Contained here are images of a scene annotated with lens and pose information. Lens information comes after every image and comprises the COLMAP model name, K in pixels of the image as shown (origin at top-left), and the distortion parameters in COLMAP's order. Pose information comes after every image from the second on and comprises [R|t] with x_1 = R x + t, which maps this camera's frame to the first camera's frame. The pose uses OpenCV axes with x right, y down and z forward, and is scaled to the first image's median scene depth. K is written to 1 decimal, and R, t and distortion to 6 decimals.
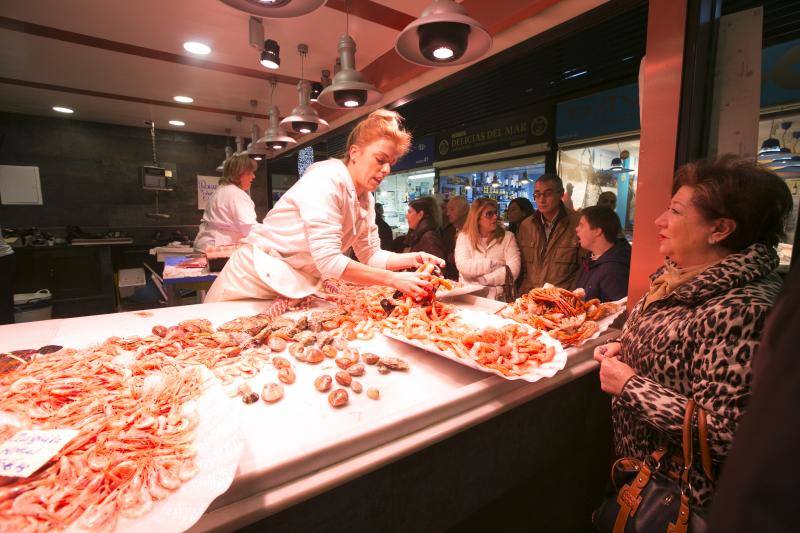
lens RADIAL K [[383.6, 0, 408.5], [0, 383.6, 261.0], [0, 0, 1]] dist [-0.027105, 0.009206]
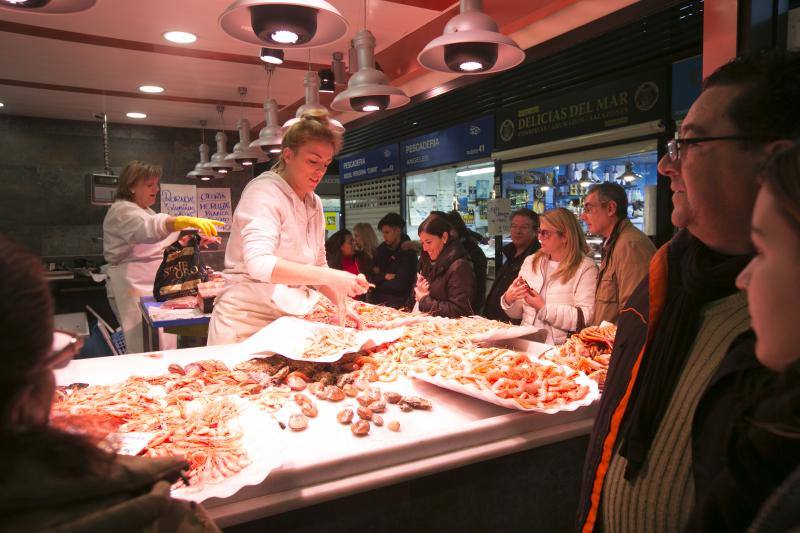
lens RADIAL K [[583.0, 0, 399.8], [0, 583.0, 270.8], [0, 0, 1]] dist [-0.008962, 0.052509]
pose [[0.994686, -0.015638, -0.101759, 0.071150], [0.010550, 0.998676, -0.050347, 0.010936], [0.102412, 0.049006, 0.993534, -0.457439]]
